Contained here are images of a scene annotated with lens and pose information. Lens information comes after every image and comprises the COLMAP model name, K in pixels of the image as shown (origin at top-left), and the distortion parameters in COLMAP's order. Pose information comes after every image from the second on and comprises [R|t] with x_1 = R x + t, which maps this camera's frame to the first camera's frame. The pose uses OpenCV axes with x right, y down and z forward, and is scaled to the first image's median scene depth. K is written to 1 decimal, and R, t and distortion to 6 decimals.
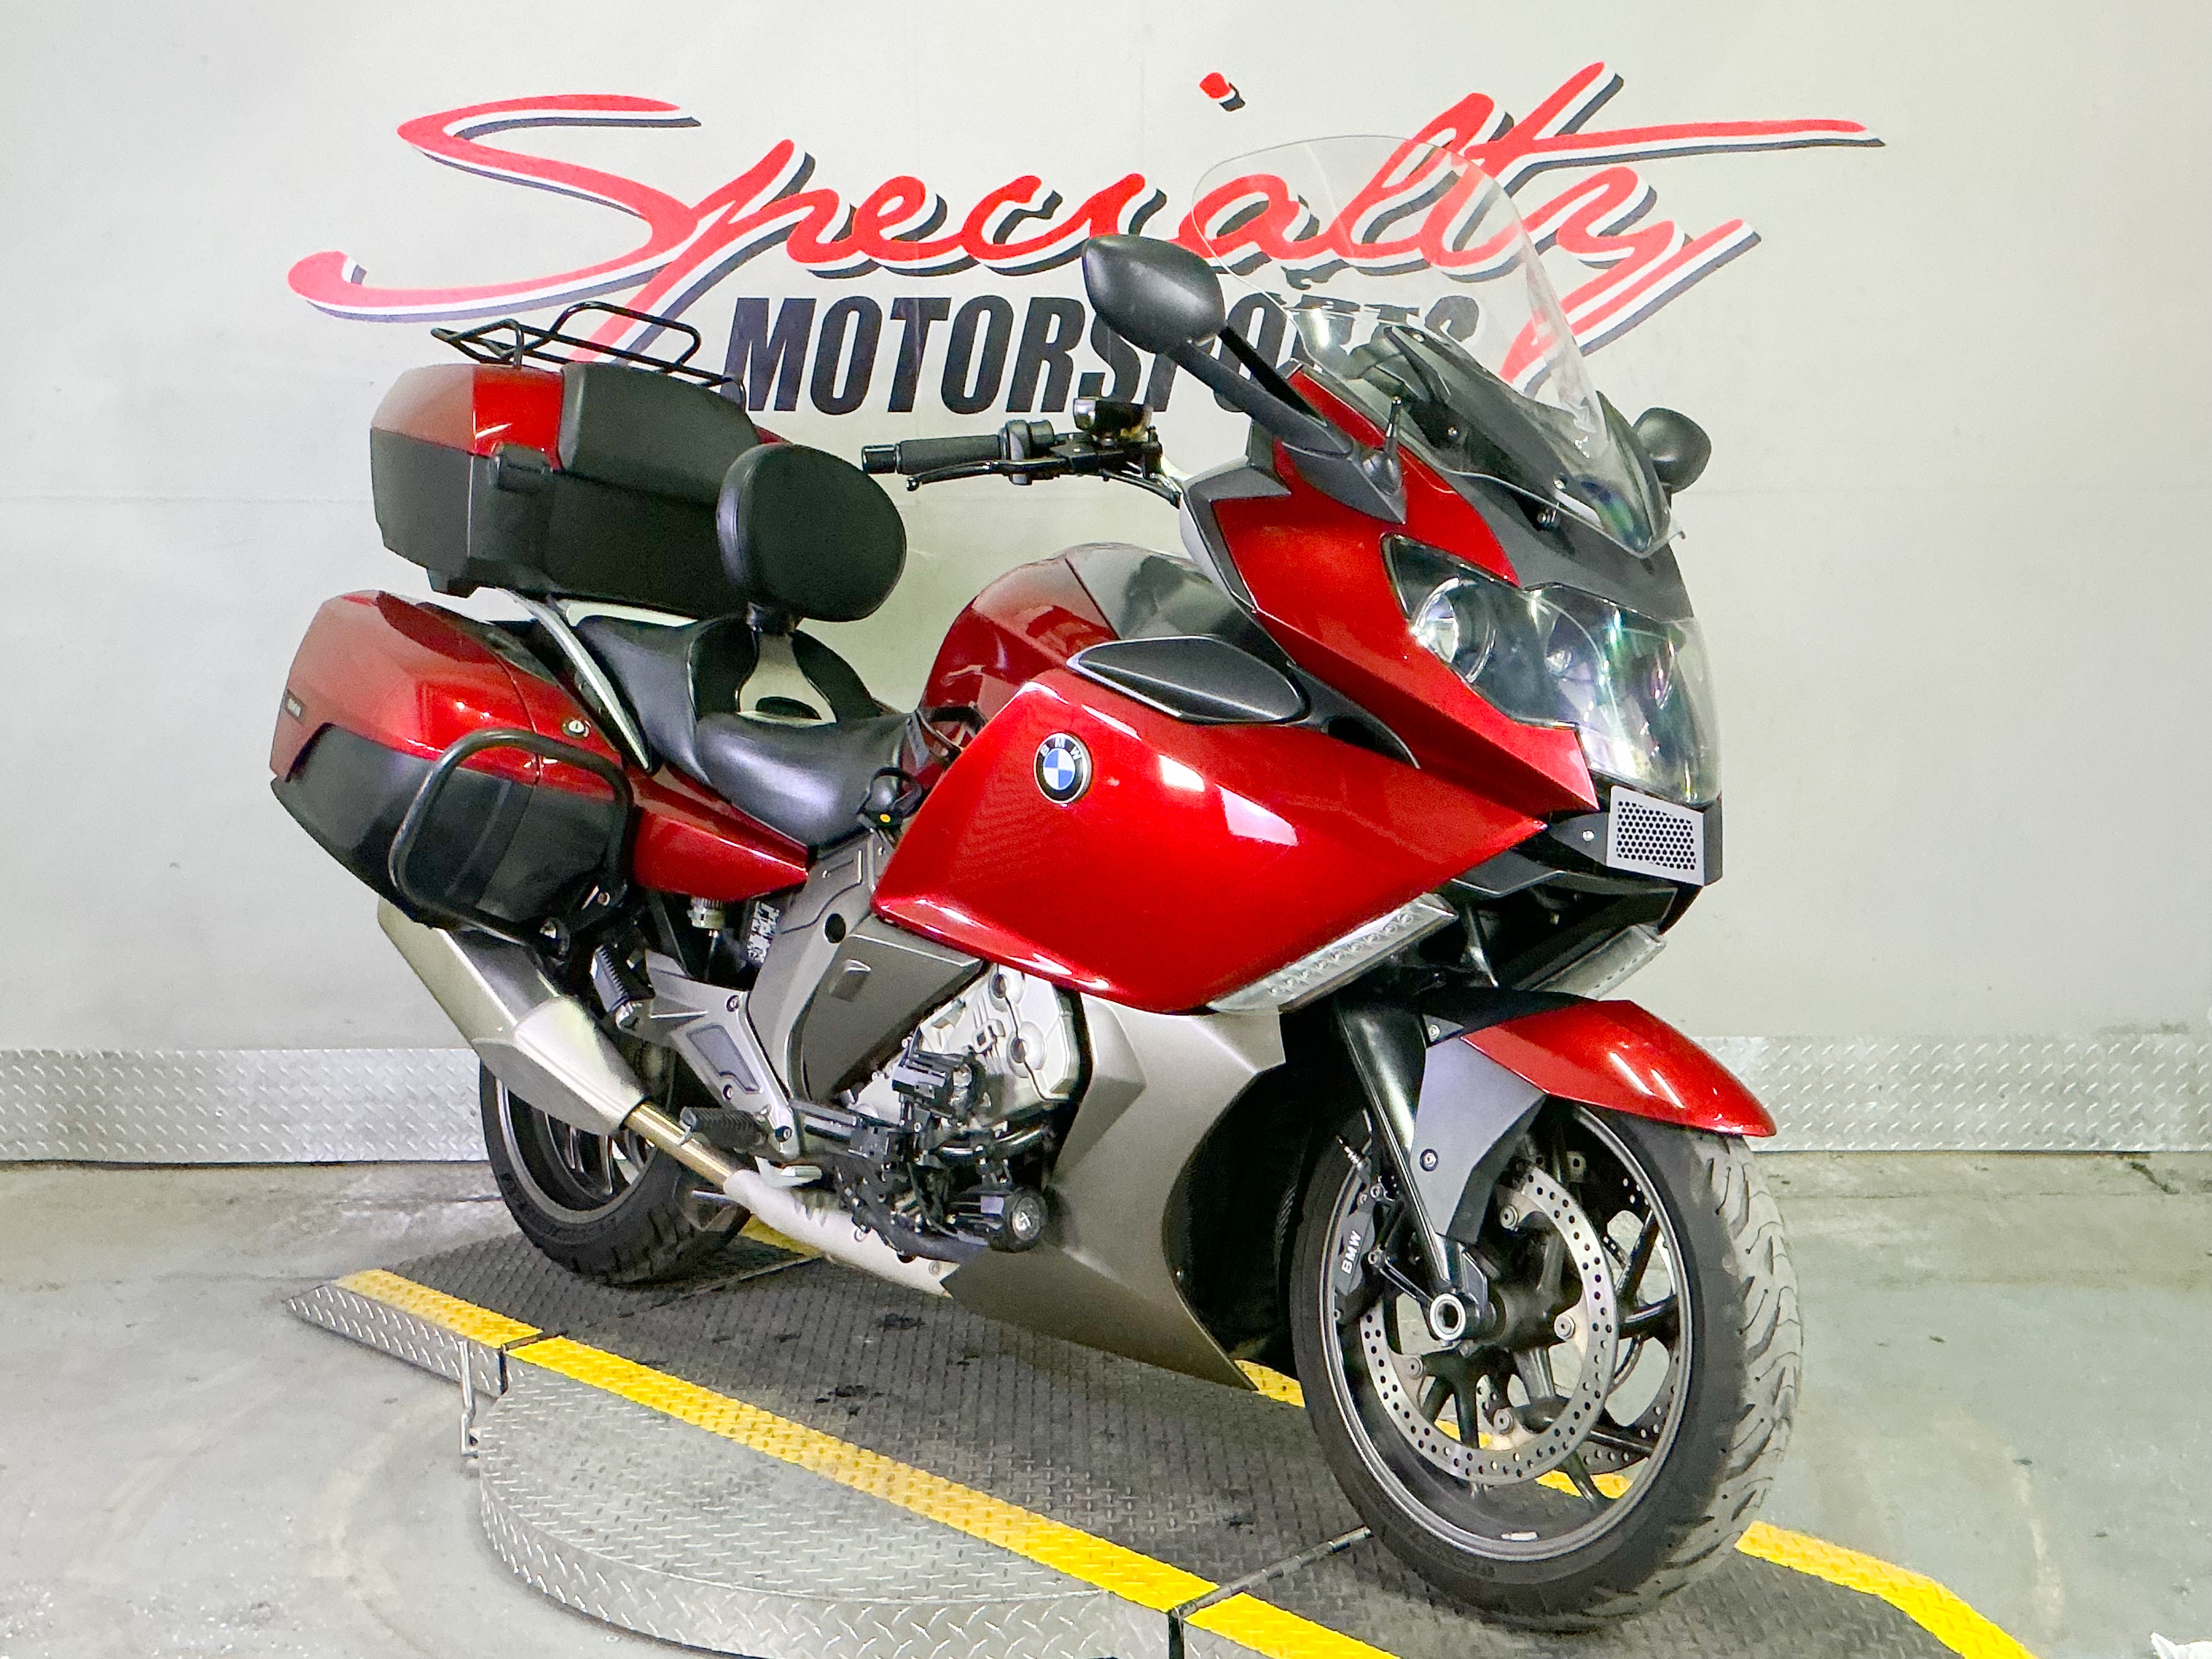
lens RADIAL K [[2682.3, 0, 1106.0], [0, 2682.3, 829.5], [0, 0, 1]] dist [0.175326, -0.375377]
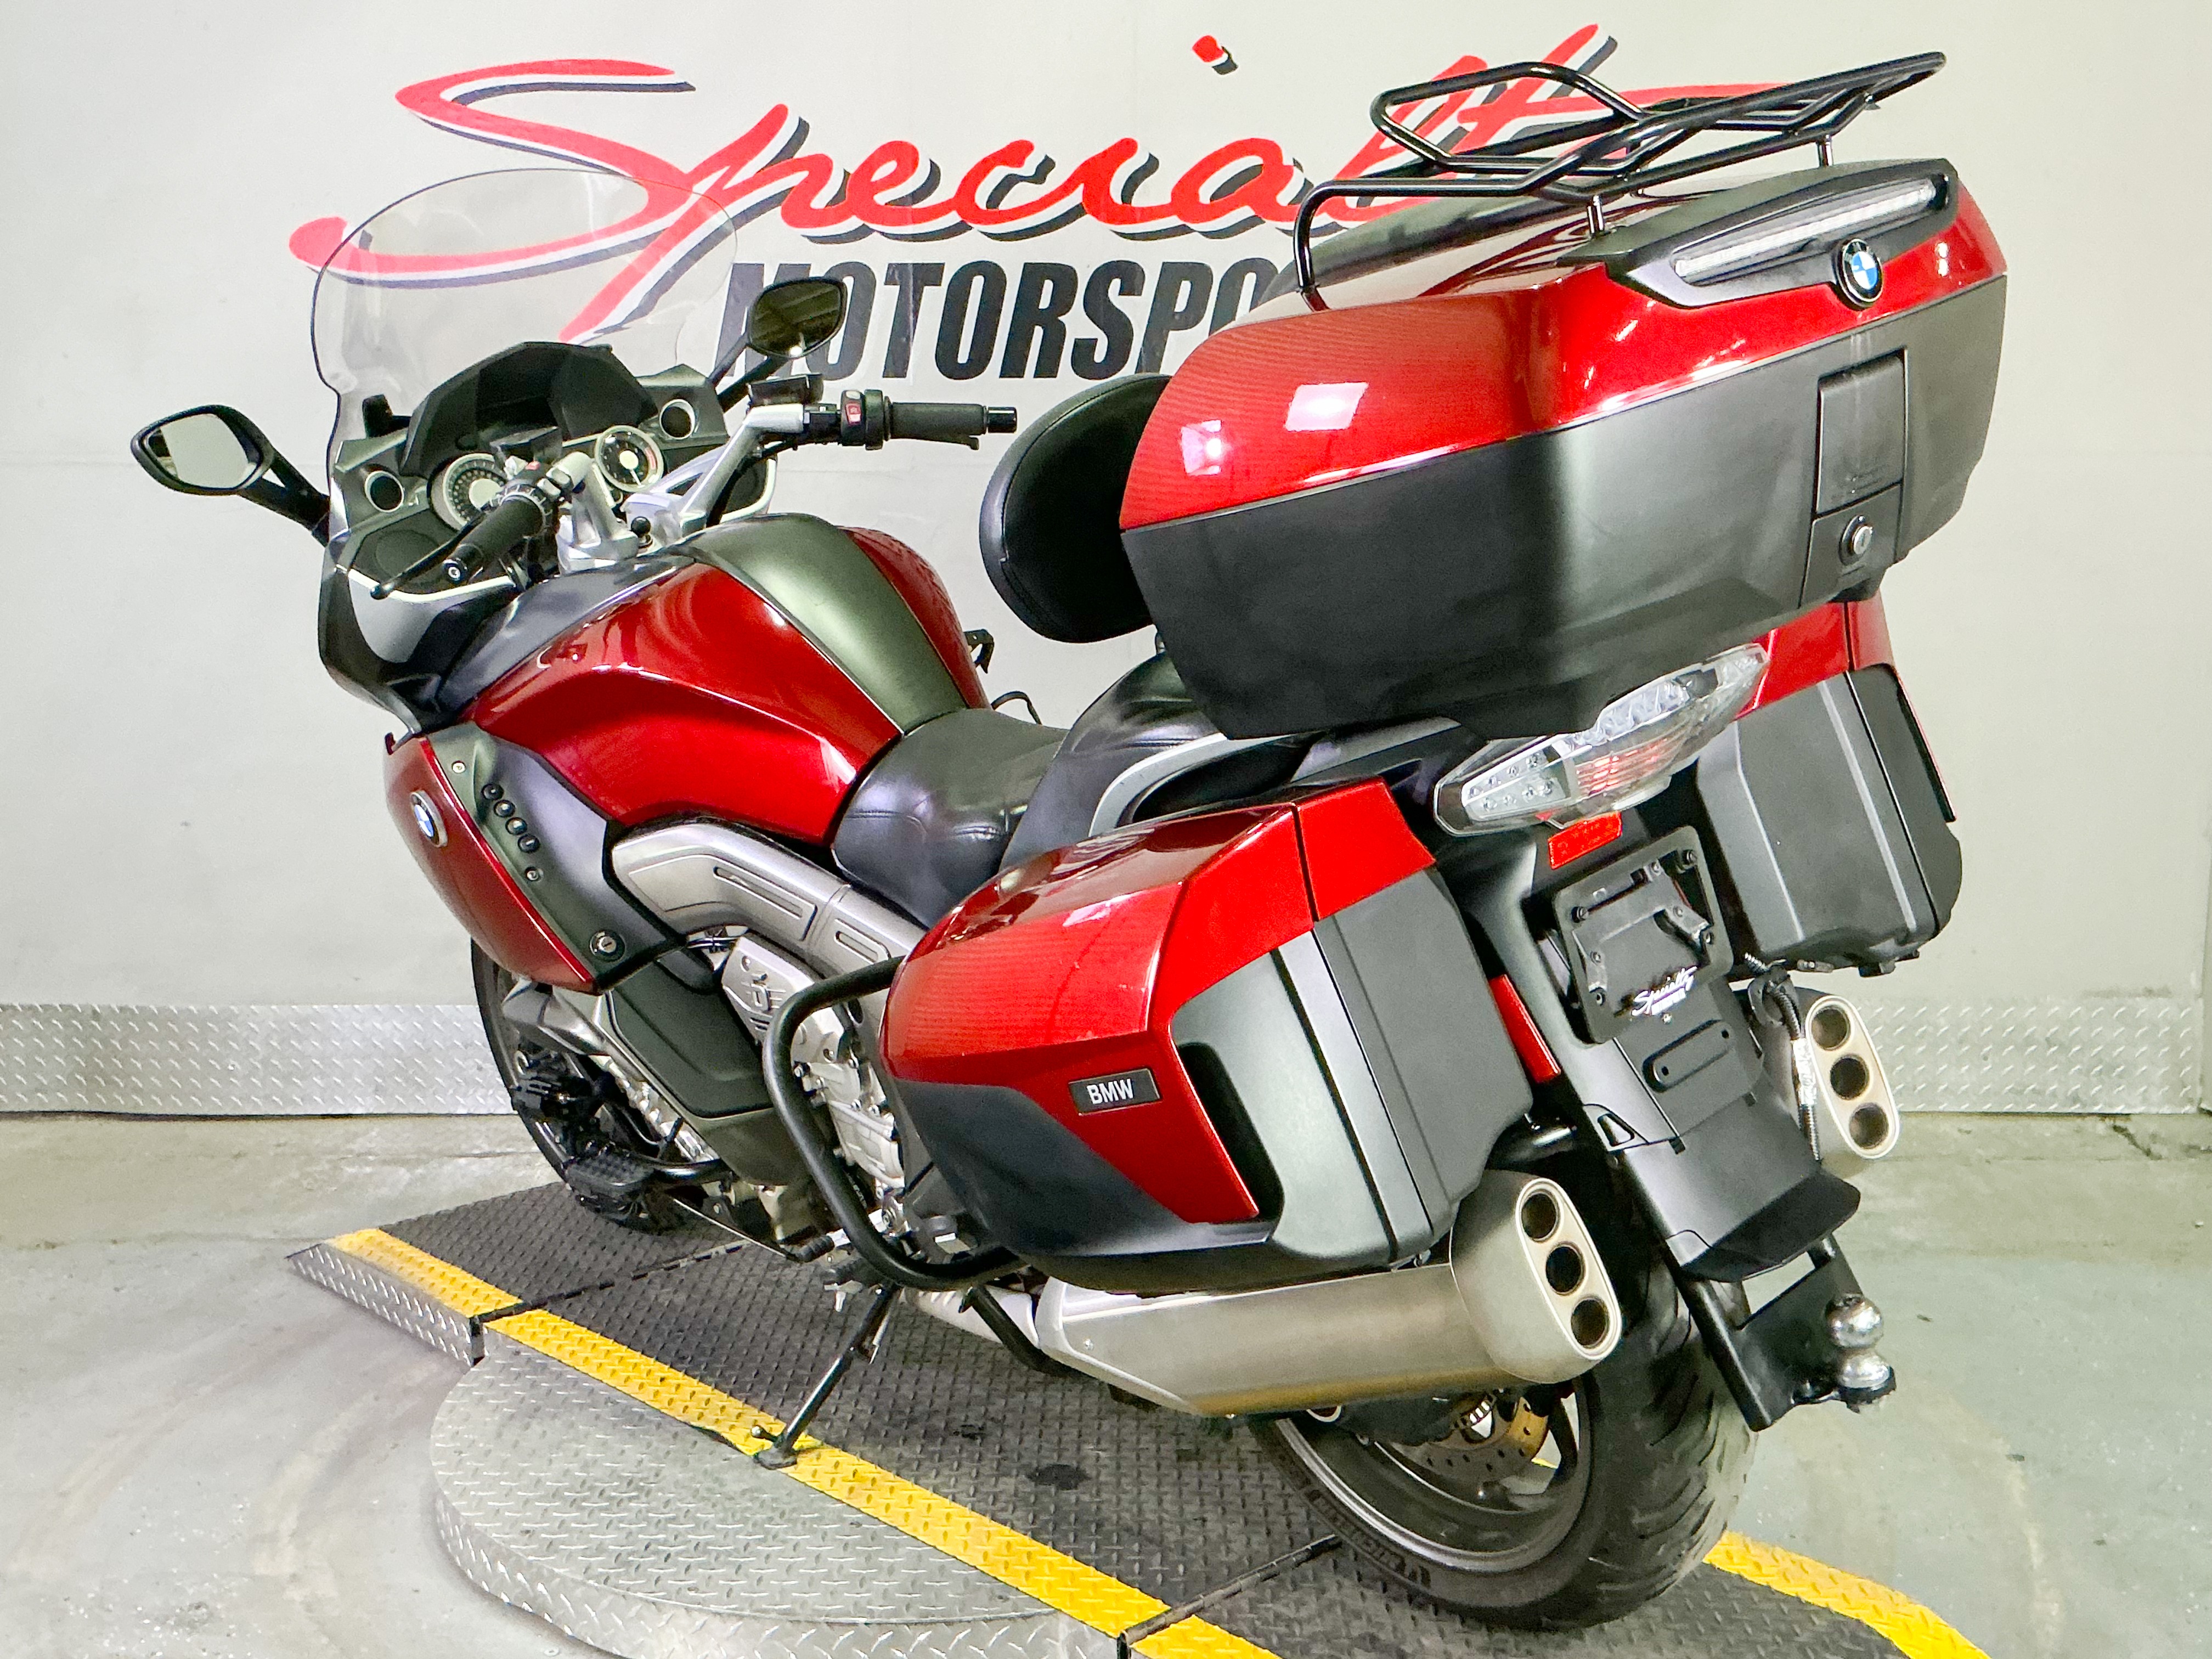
lens RADIAL K [[2429.6, 0, 1106.0], [0, 2429.6, 829.5], [0, 0, 1]] dist [0.186447, -0.452874]
pose [[0.999899, 0.002716, -0.013983, 0.016041], [-0.002351, 0.999658, 0.026035, -0.010252], [0.014049, -0.025999, 0.999563, 0.084121]]
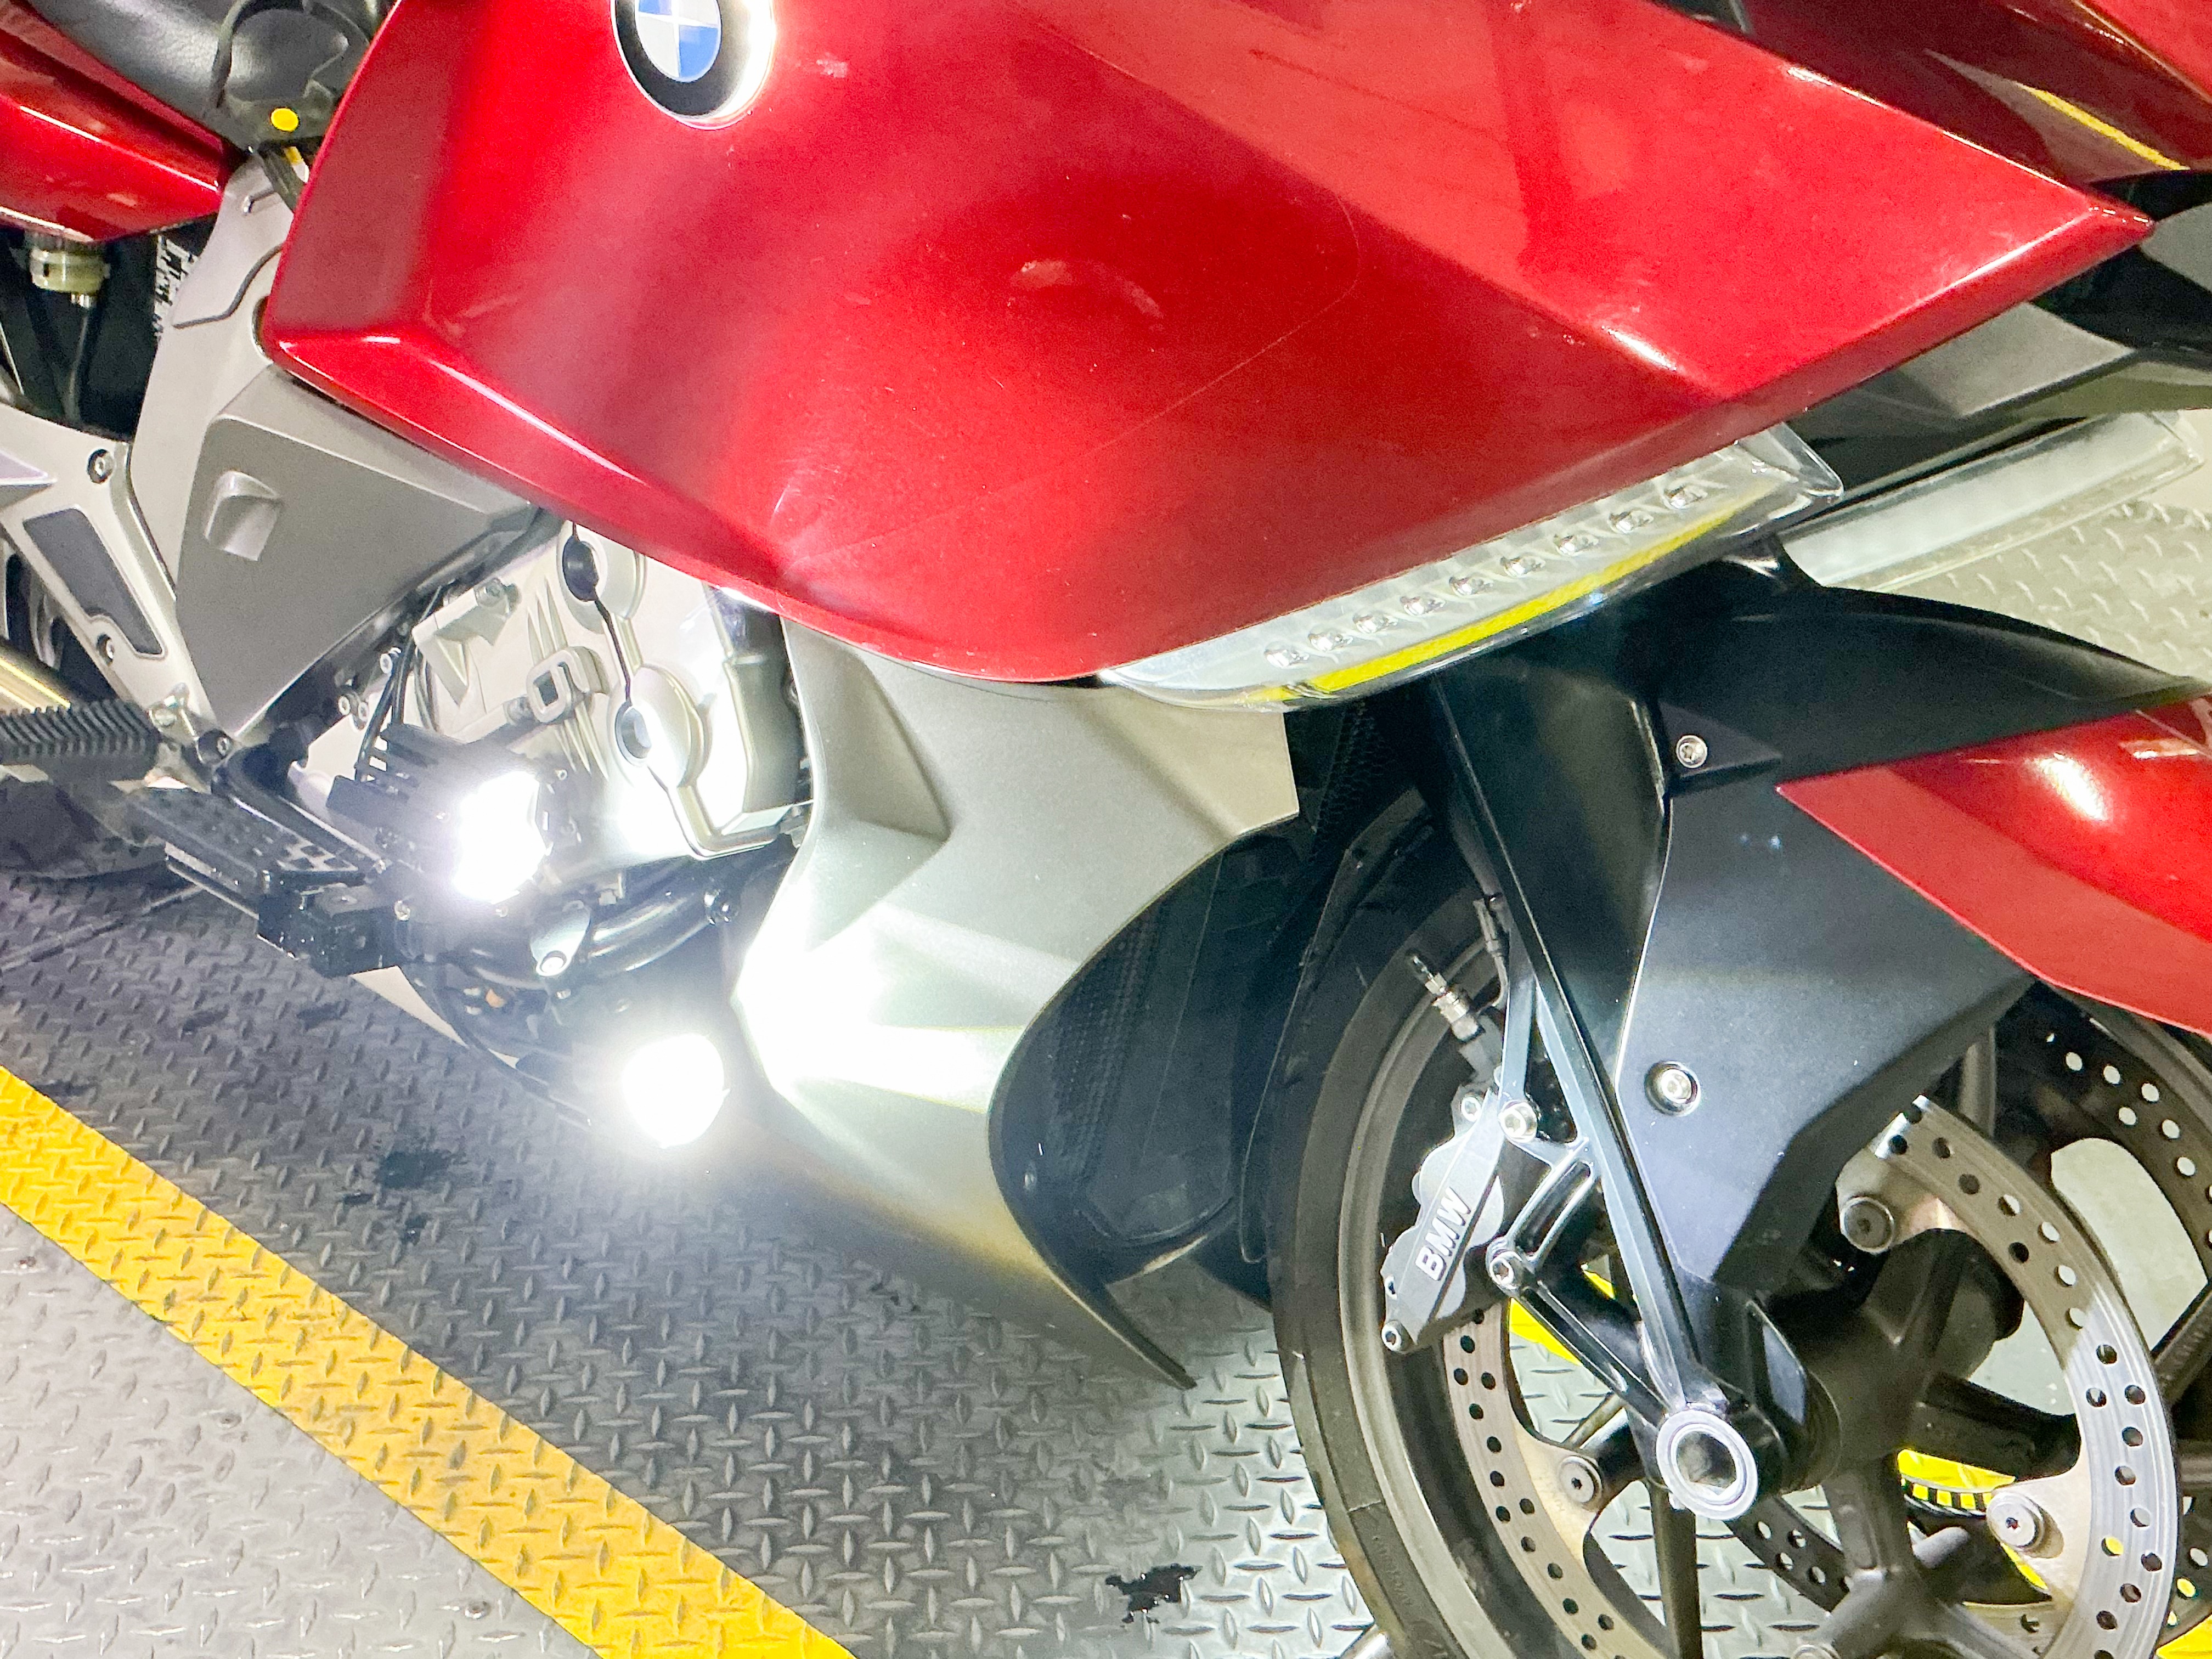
lens RADIAL K [[2472.0, 0, 1106.0], [0, 2472.0, 829.5], [0, 0, 1]] dist [0.181928, -0.427079]
pose [[0.996732, -0.027929, 0.075801, 0.010049], [0.001166, 0.943207, 0.332204, -0.030040], [-0.080774, -0.331030, 0.940157, 0.609396]]
